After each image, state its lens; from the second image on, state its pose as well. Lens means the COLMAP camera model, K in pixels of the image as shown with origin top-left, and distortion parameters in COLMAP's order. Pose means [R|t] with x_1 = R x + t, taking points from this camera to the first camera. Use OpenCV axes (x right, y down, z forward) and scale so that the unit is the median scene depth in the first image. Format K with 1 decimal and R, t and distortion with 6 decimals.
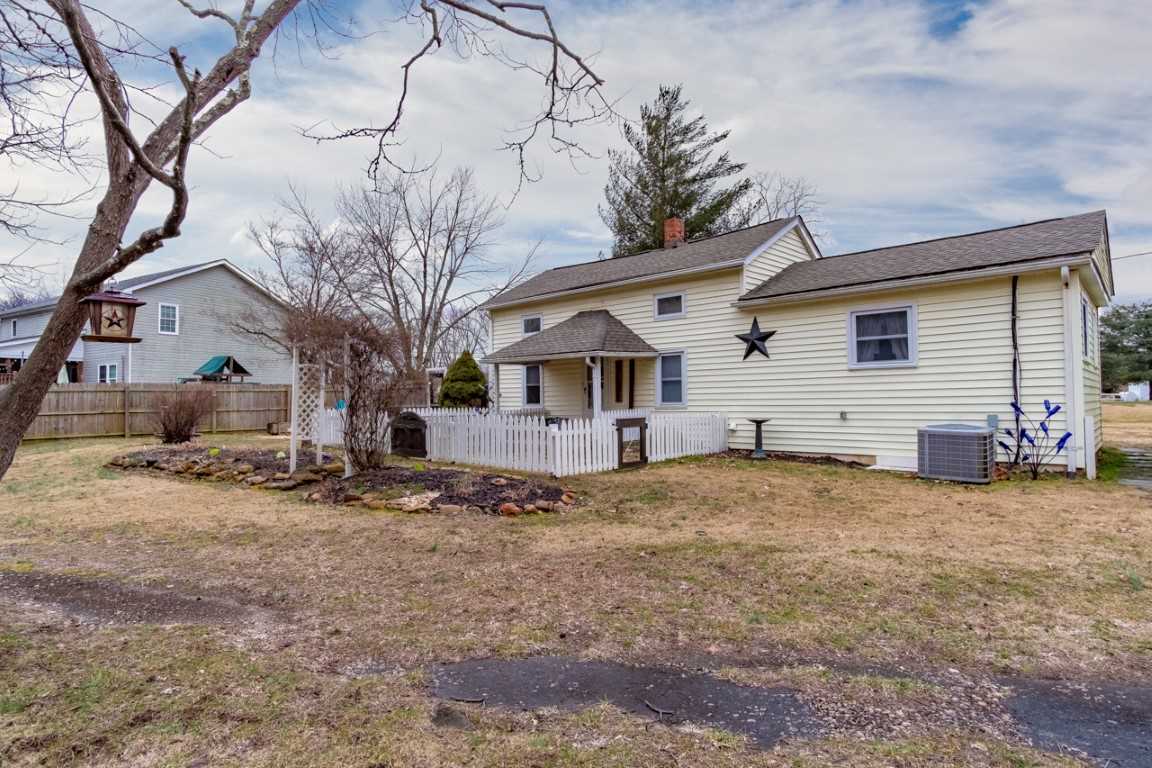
lens RADIAL K [[610.6, 0, 576.0], [0, 610.6, 384.0], [0, 0, 1]] dist [0.005218, 0.001205]
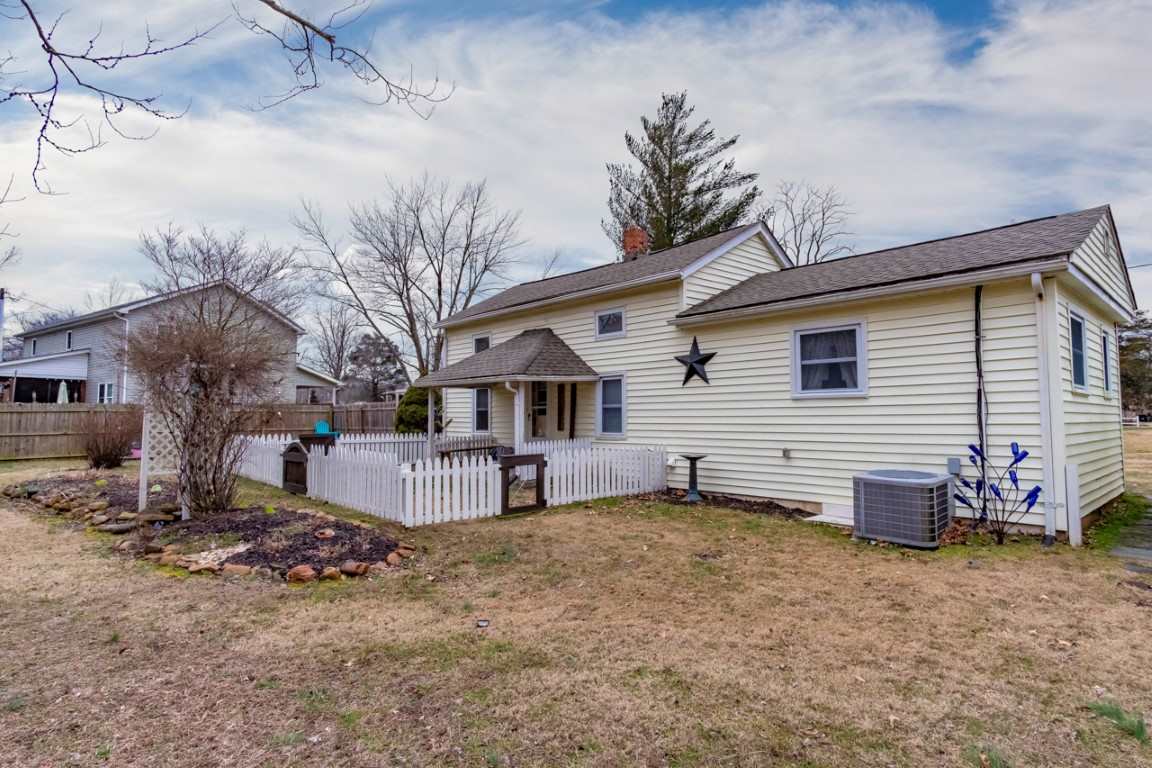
lens RADIAL K [[610.6, 0, 576.0], [0, 610.6, 384.0], [0, 0, 1]] dist [0.005218, 0.001205]
pose [[0.997011, 0.004187, -0.077147, 0.211310], [-0.006352, 0.999592, -0.027839, -0.018415], [0.076999, 0.028246, 0.996631, 0.136065]]
